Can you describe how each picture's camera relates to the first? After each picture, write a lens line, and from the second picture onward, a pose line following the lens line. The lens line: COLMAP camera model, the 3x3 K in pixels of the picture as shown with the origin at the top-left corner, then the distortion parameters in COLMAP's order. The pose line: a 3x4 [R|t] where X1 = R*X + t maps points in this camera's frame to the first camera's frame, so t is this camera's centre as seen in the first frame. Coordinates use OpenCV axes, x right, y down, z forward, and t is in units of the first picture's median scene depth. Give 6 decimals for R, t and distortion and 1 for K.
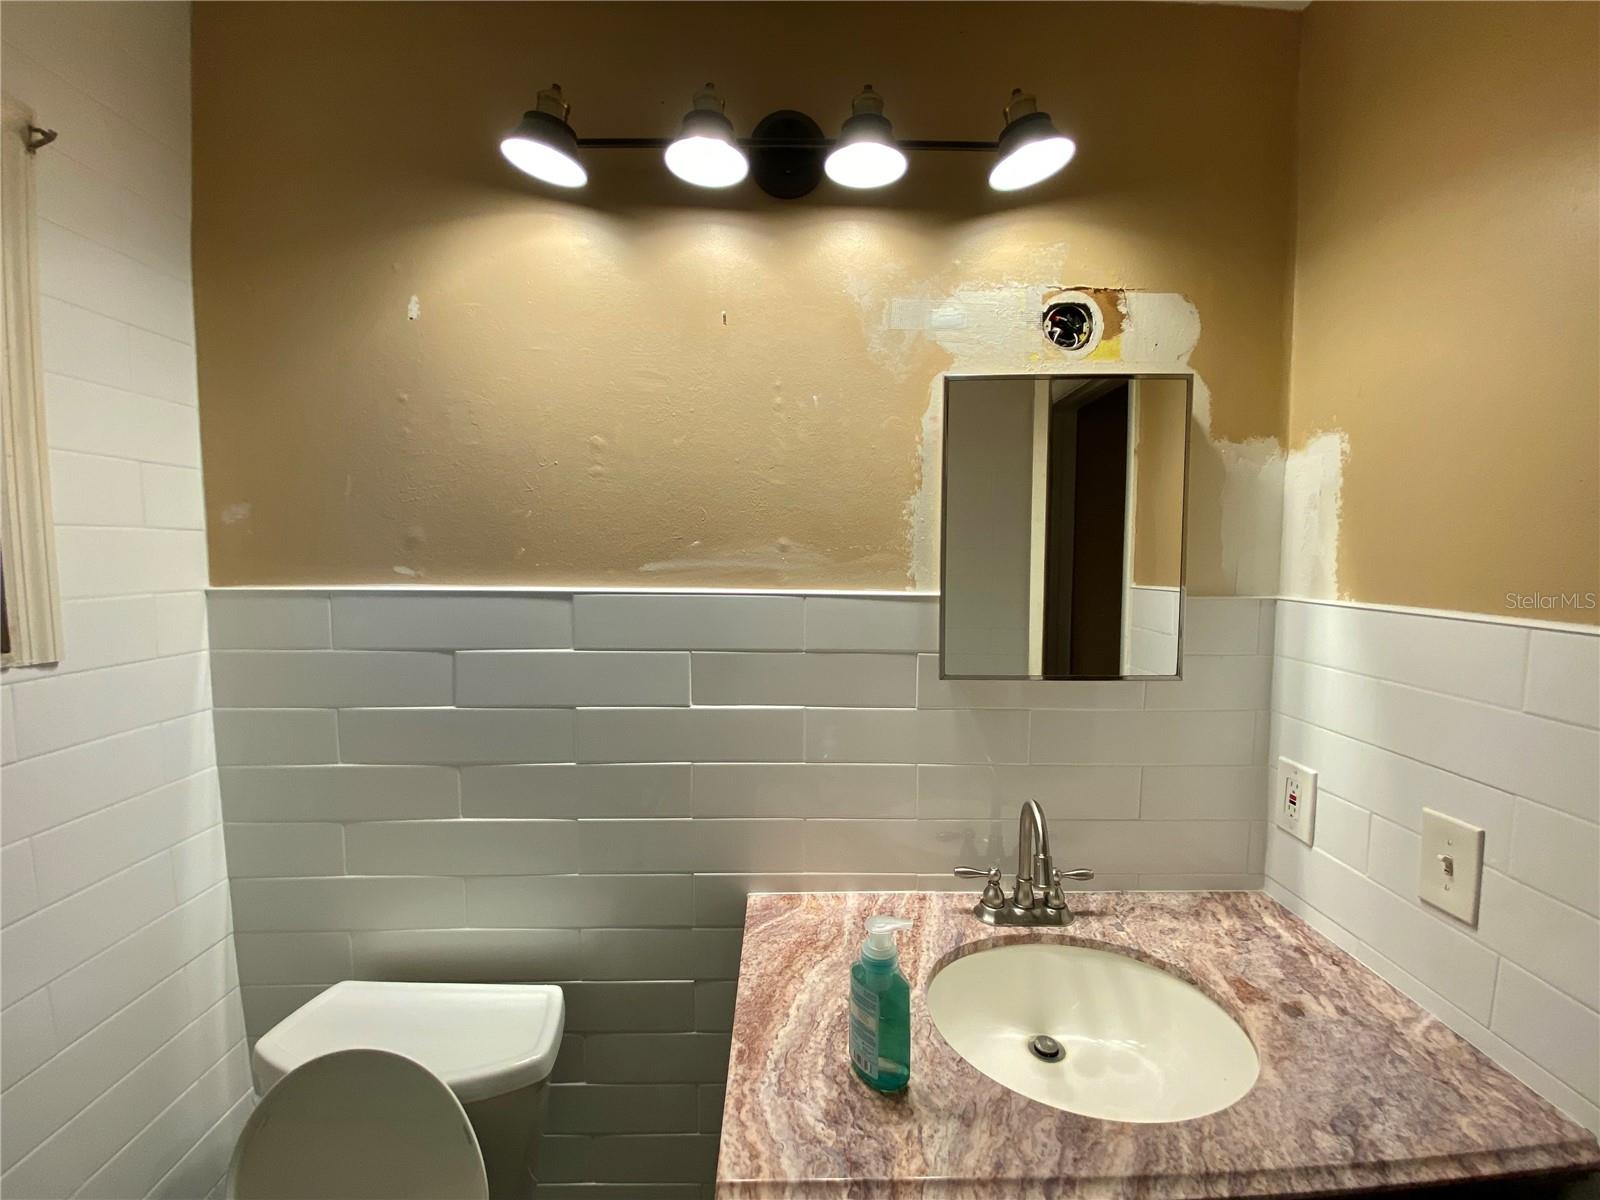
lens RADIAL K [[639.6, 0, 810.1], [0, 639.6, 588.5], [0, 0, 1]] dist [-0.004718, -0.012080]
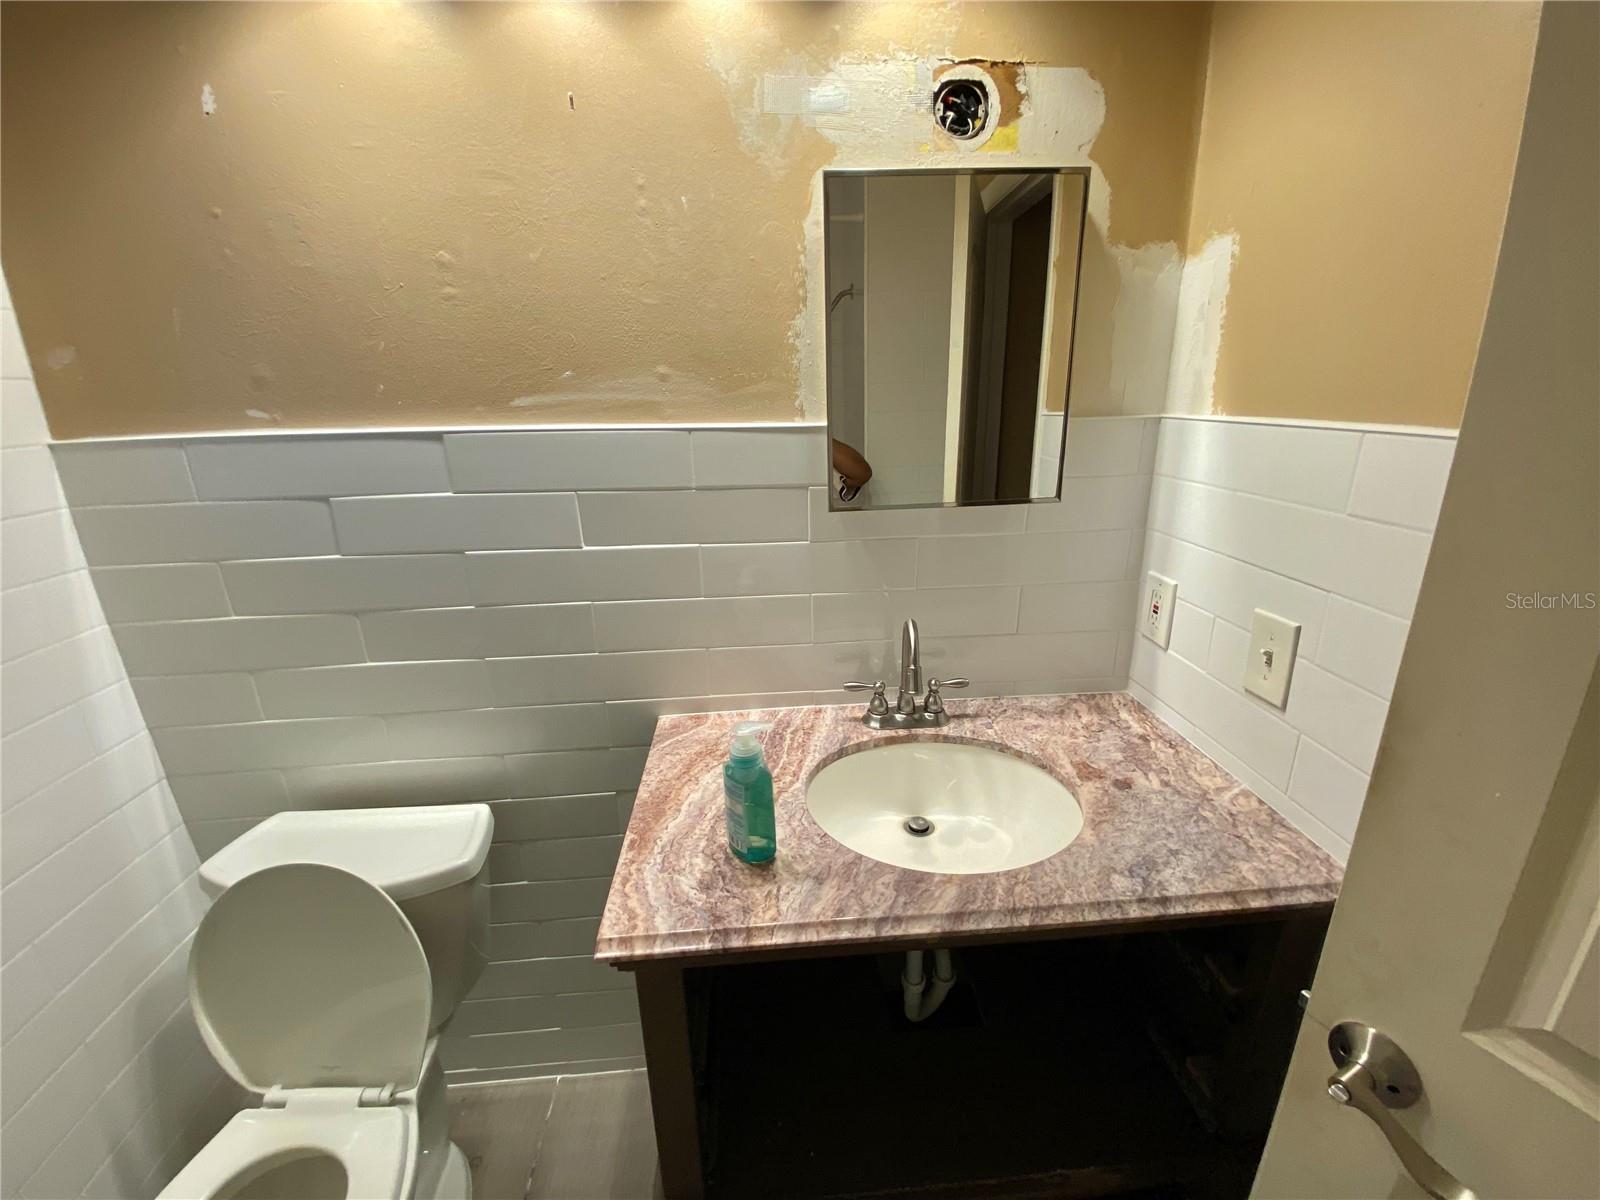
lens RADIAL K [[639.6, 0, 810.1], [0, 639.6, 588.5], [0, 0, 1]] dist [-0.004718, -0.012080]
pose [[0.997848, -0.040914, 0.051230, 0.131598], [0.027963, 0.972341, 0.231885, 0.033861], [-0.059300, -0.229954, 0.971393, -0.009061]]
